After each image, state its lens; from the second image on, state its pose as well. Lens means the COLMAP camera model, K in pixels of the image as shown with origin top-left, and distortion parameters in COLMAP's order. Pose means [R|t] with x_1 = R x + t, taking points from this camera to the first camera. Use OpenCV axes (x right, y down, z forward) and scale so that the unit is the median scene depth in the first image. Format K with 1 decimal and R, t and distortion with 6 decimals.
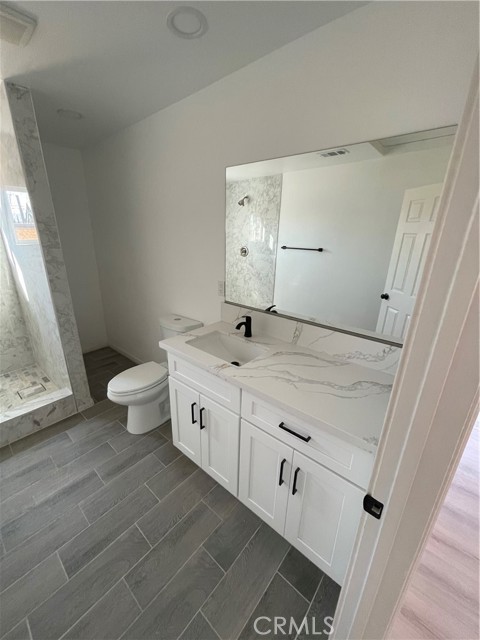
lens RADIAL K [[259.3, 0, 238.0], [0, 259.3, 315.3], [0, 0, 1]] dist [0.000142, 0.001115]
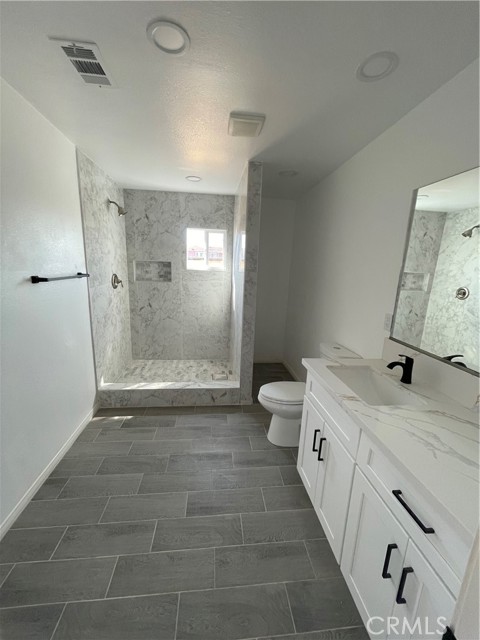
lens RADIAL K [[259.3, 0, 238.0], [0, 259.3, 315.3], [0, 0, 1]] dist [0.000142, 0.001115]
pose [[0.728036, 0.145670, -0.669883, 0.150572], [-0.239937, 0.969503, -0.049942, 0.039340], [0.642179, 0.197089, 0.740785, 0.019560]]
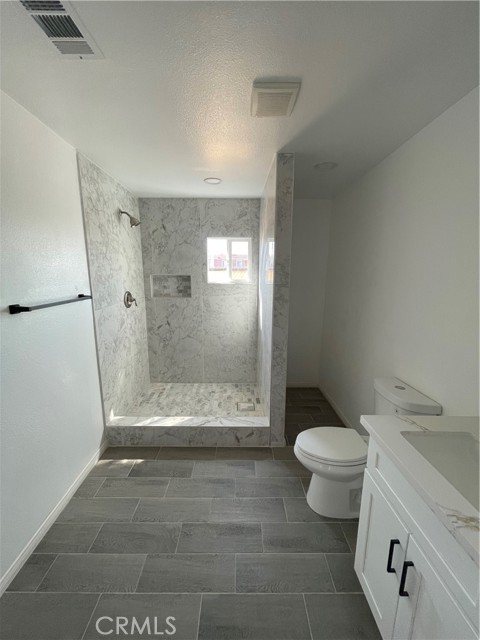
lens RADIAL K [[259.3, 0, 238.0], [0, 259.3, 315.3], [0, 0, 1]] dist [0.000142, 0.001115]
pose [[0.657254, 0.119065, -0.744205, -0.017102], [-0.233397, 0.971055, -0.050768, -0.044868], [0.716619, 0.207063, 0.666020, 0.168707]]
